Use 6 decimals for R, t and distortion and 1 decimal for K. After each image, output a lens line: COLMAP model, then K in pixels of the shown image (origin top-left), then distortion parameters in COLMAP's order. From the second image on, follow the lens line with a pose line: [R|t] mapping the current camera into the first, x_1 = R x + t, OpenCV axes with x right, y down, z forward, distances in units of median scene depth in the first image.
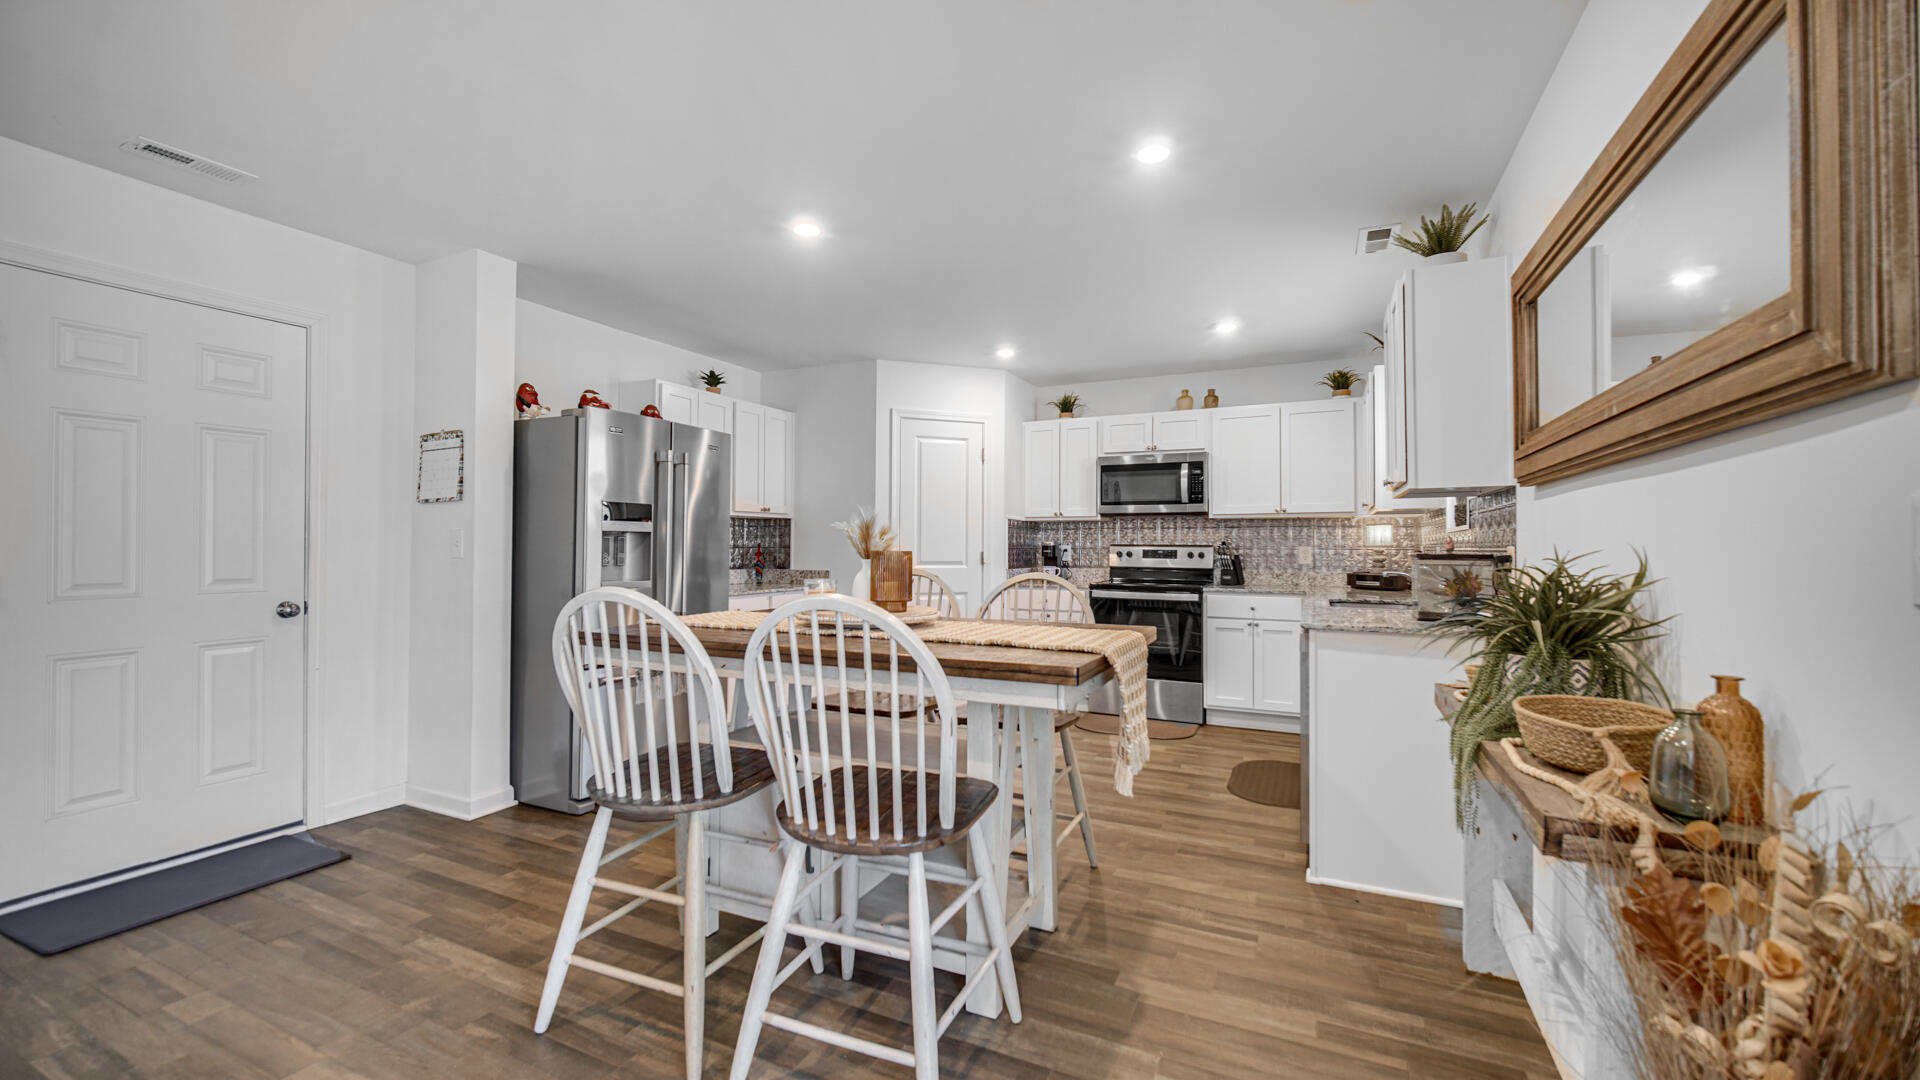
lens RADIAL K [[767.6, 0, 945.8], [0, 767.6, 535.5], [0, 0, 1]] dist [-0.002512, -0.000131]
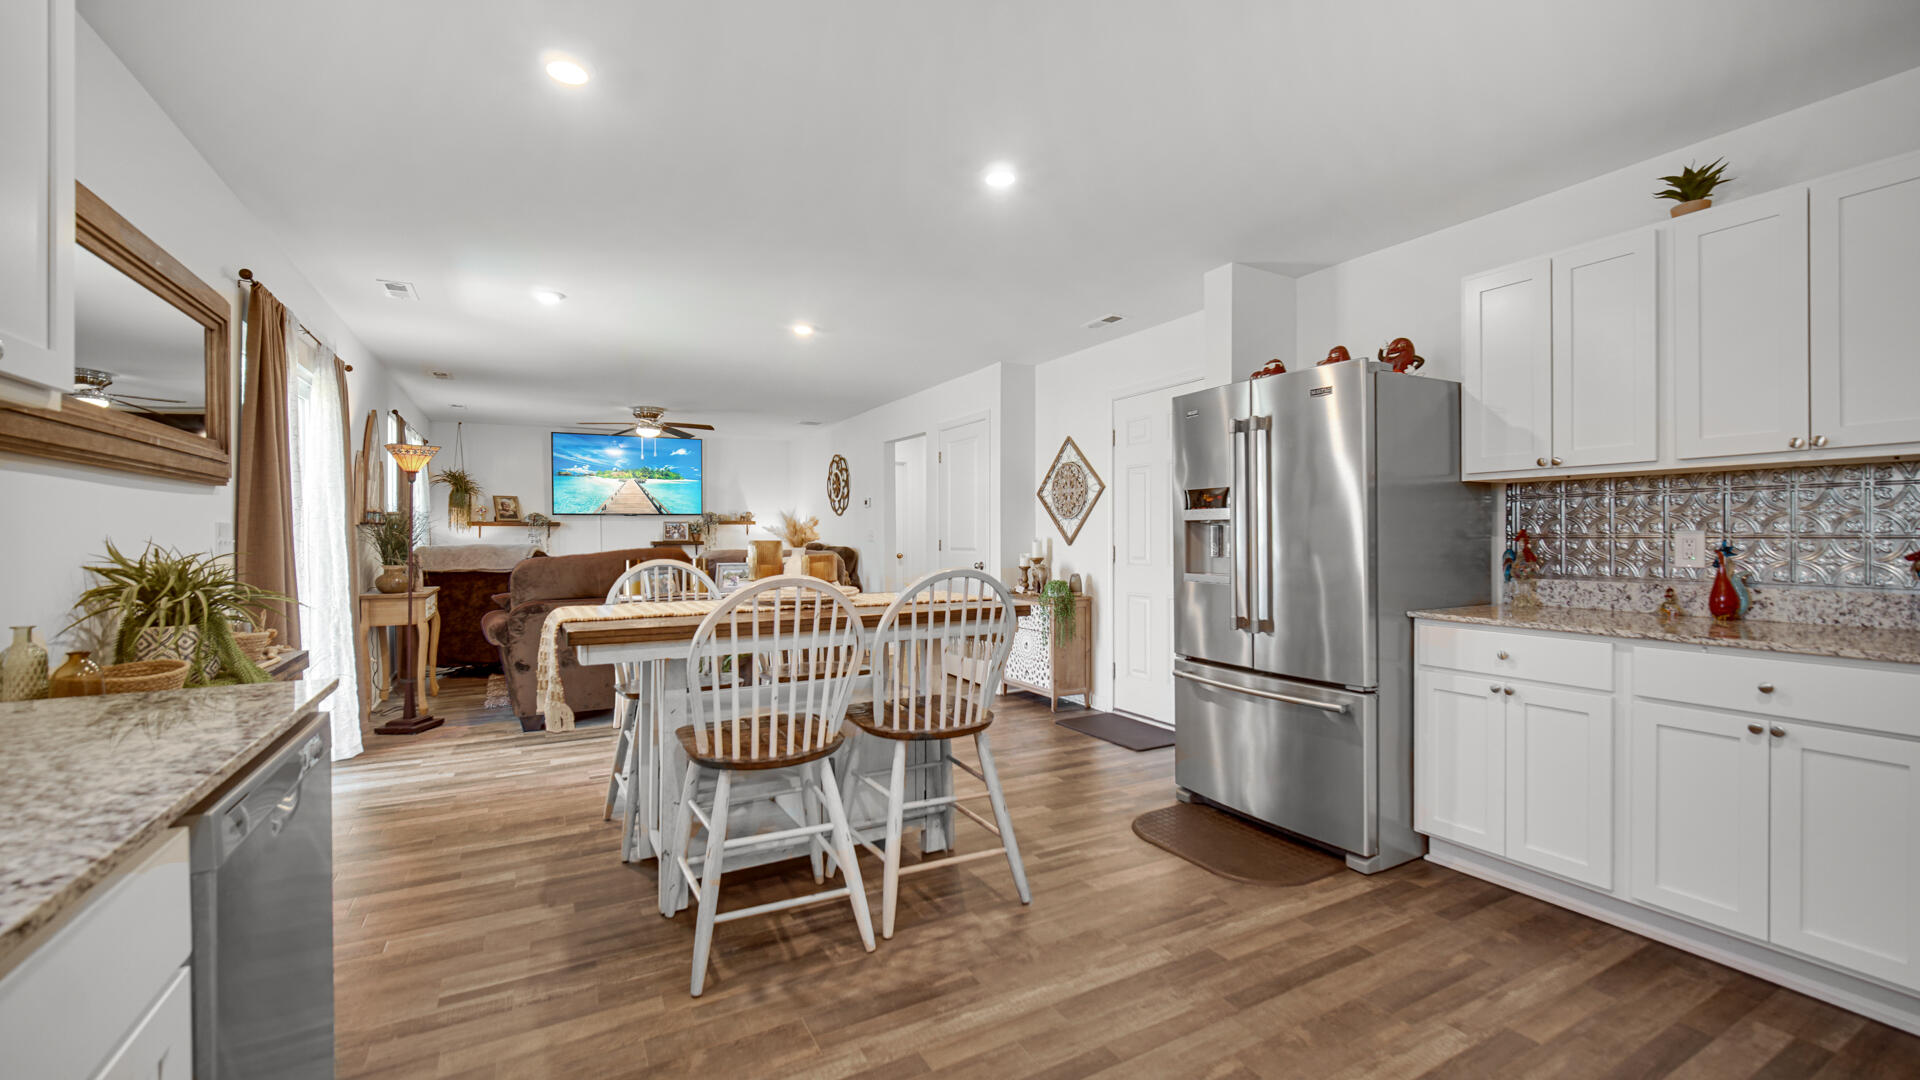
lens RADIAL K [[767.6, 0, 958.4], [0, 767.6, 533.2], [0, 0, 1]] dist [-0.002512, -0.000131]
pose [[-0.569246, -0.004605, -0.822154, 0.337627], [0.012564, 0.999819, -0.014298, 0.013051], [0.822071, -0.018469, -0.569085, 0.853061]]
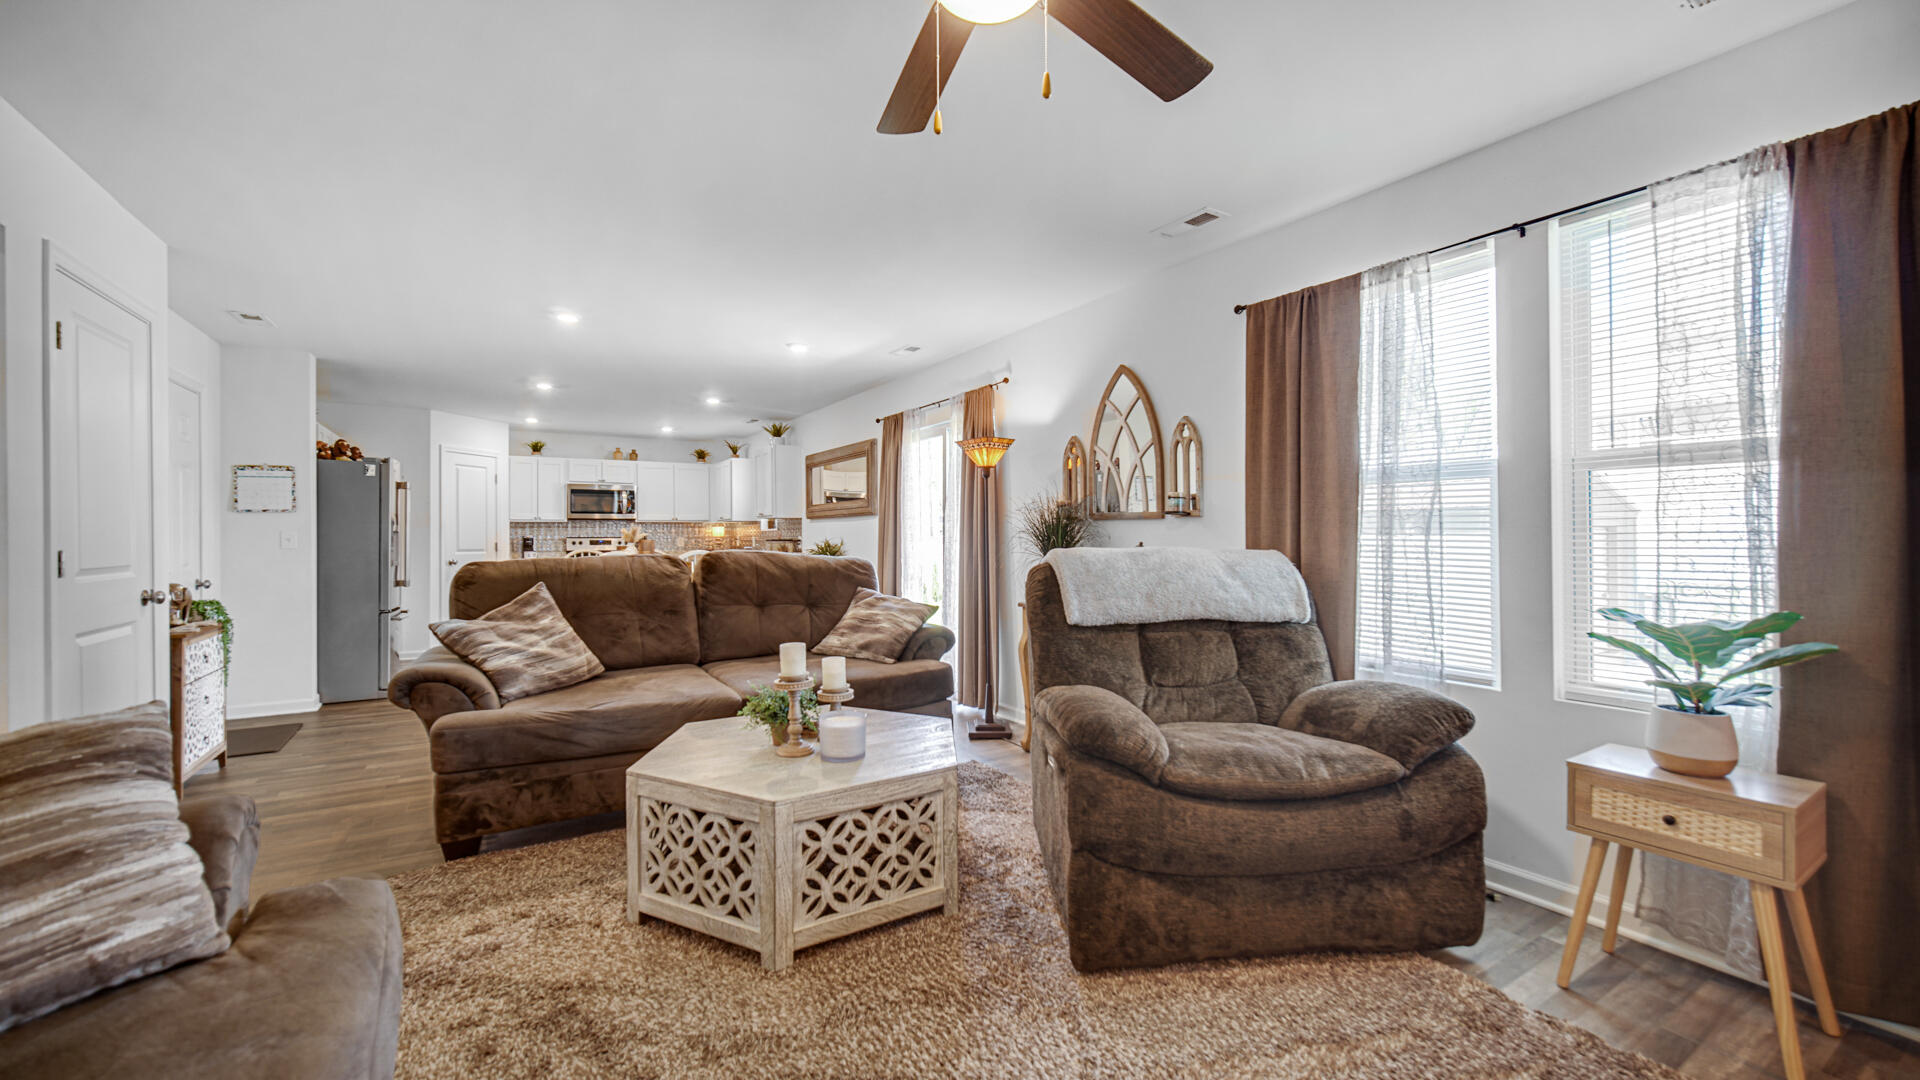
lens RADIAL K [[767.6, 0, 969.0], [0, 767.6, 535.3], [0, 0, 1]] dist [-0.002512, -0.000131]
pose [[0.528222, -0.004557, 0.849094, -0.777308], [-0.005729, 0.999944, 0.008930, -0.012349], [-0.849087, -0.009581, 0.528166, -0.622188]]
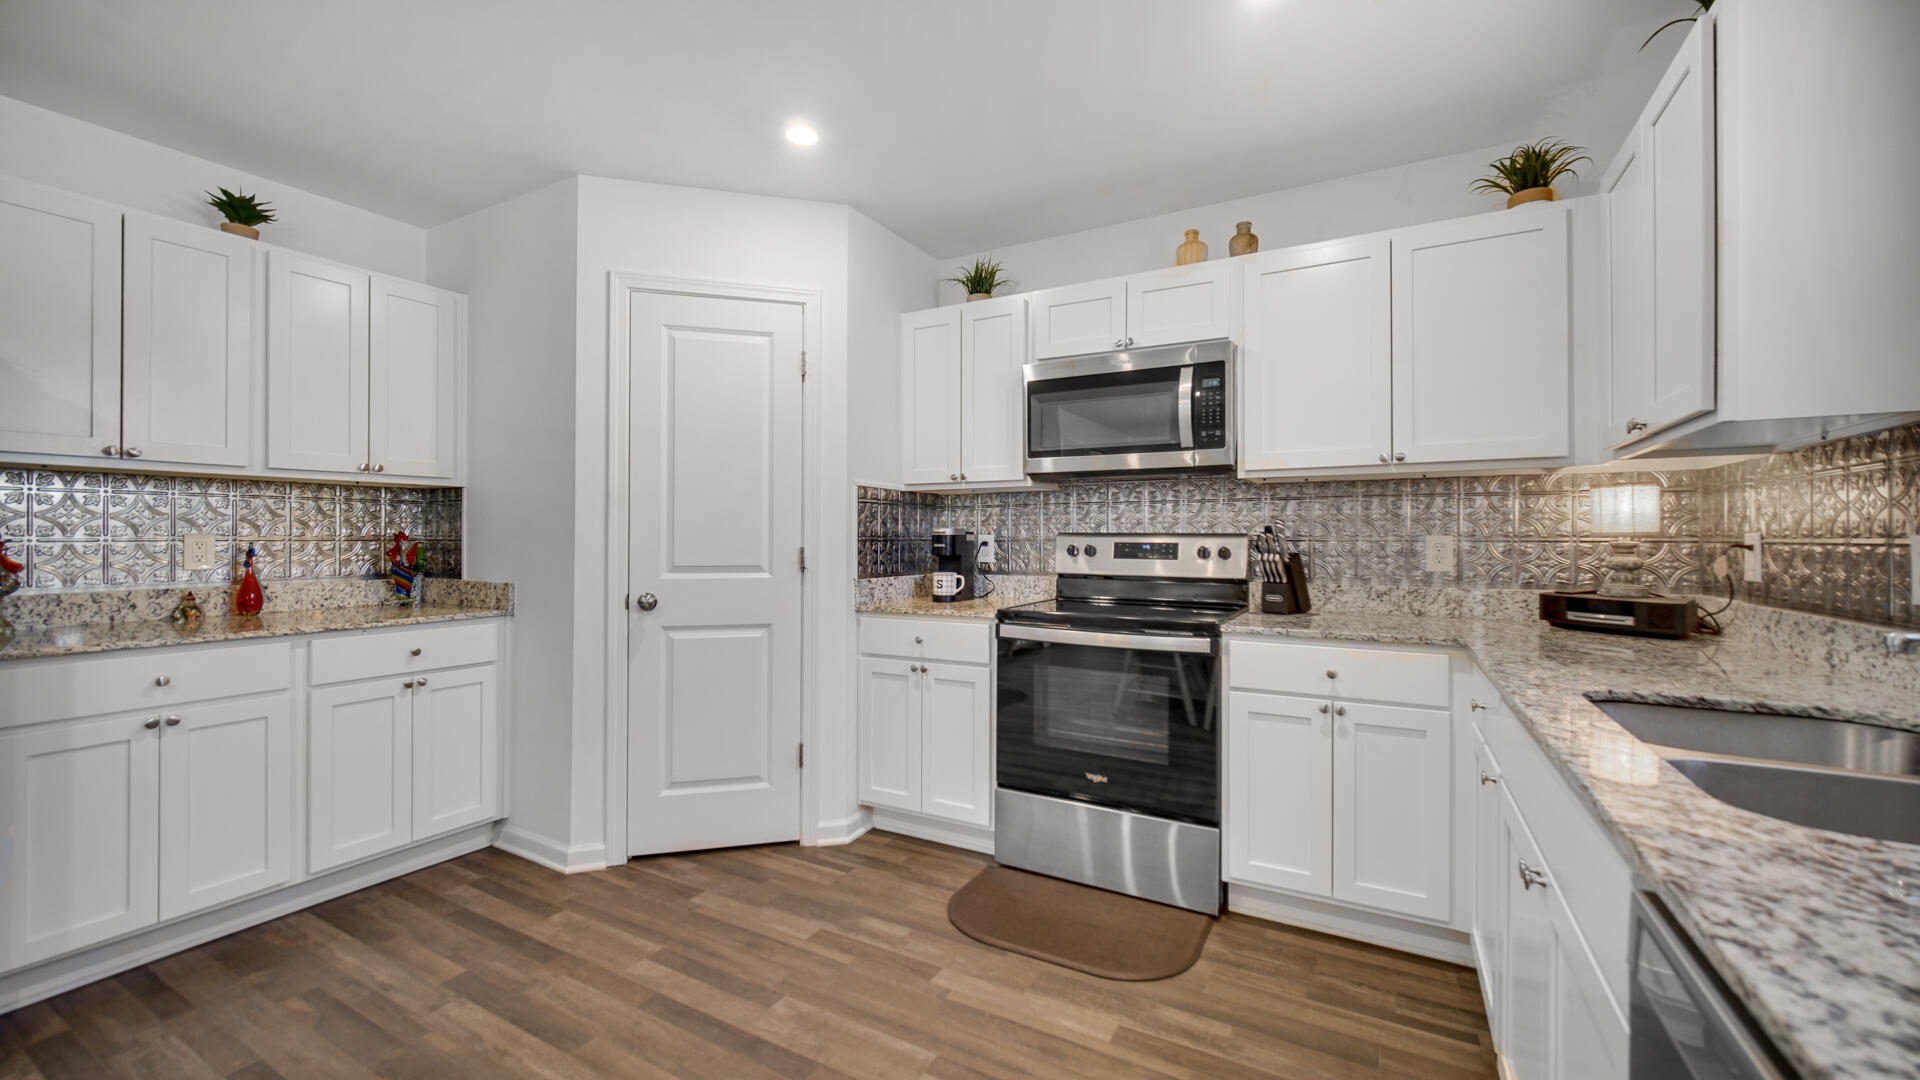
lens RADIAL K [[767.6, 0, 946.3], [0, 767.6, 534.9], [0, 0, 1]] dist [-0.002512, -0.000131]
pose [[0.997745, -0.002836, -0.067061, 0.189431], [0.003735, 0.999905, 0.013281, 0.006361], [0.067017, -0.013502, 0.997661, 0.494888]]
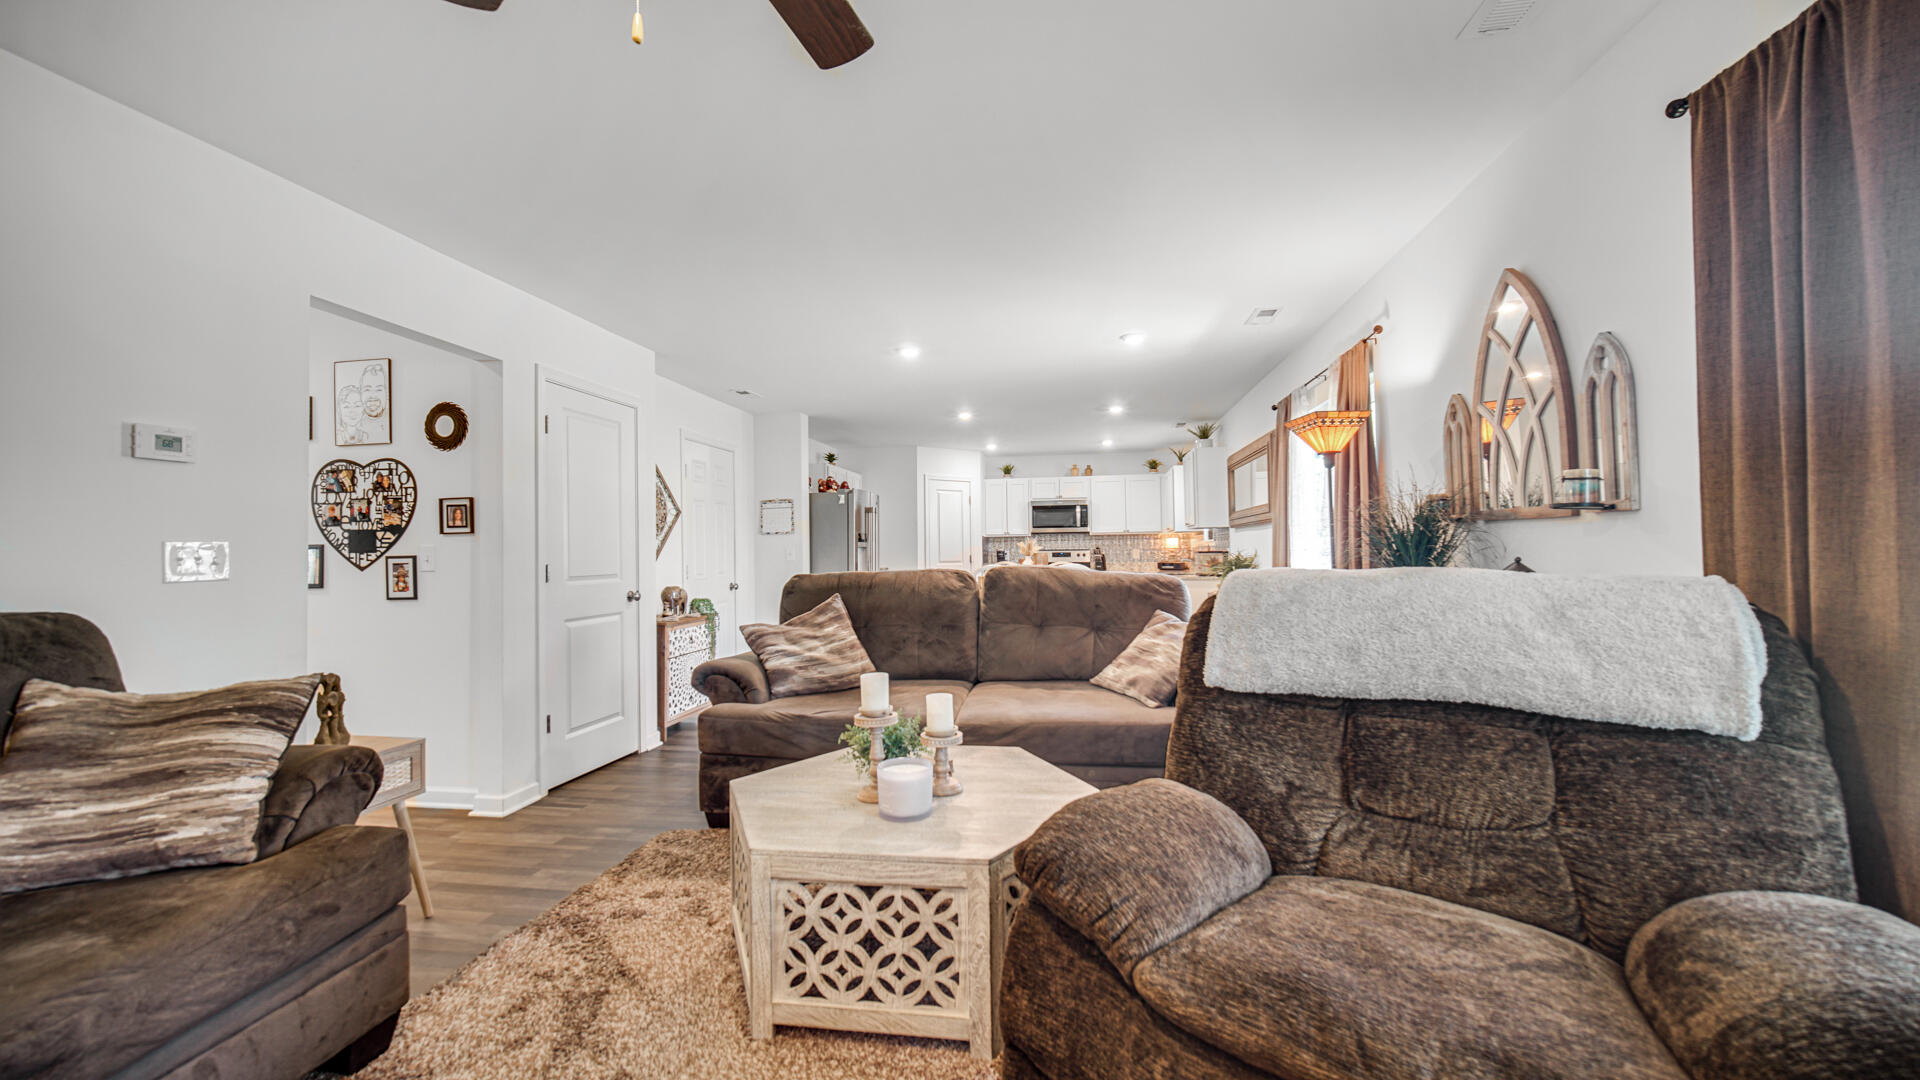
lens RADIAL K [[767.6, 0, 950.1], [0, 767.6, 535.0], [0, 0, 1]] dist [-0.002512, -0.000131]
pose [[0.959327, -0.009407, 0.282139, -0.511838], [0.011786, 0.999908, -0.006735, -0.013931], [-0.282050, 0.009786, 0.959350, -0.698781]]
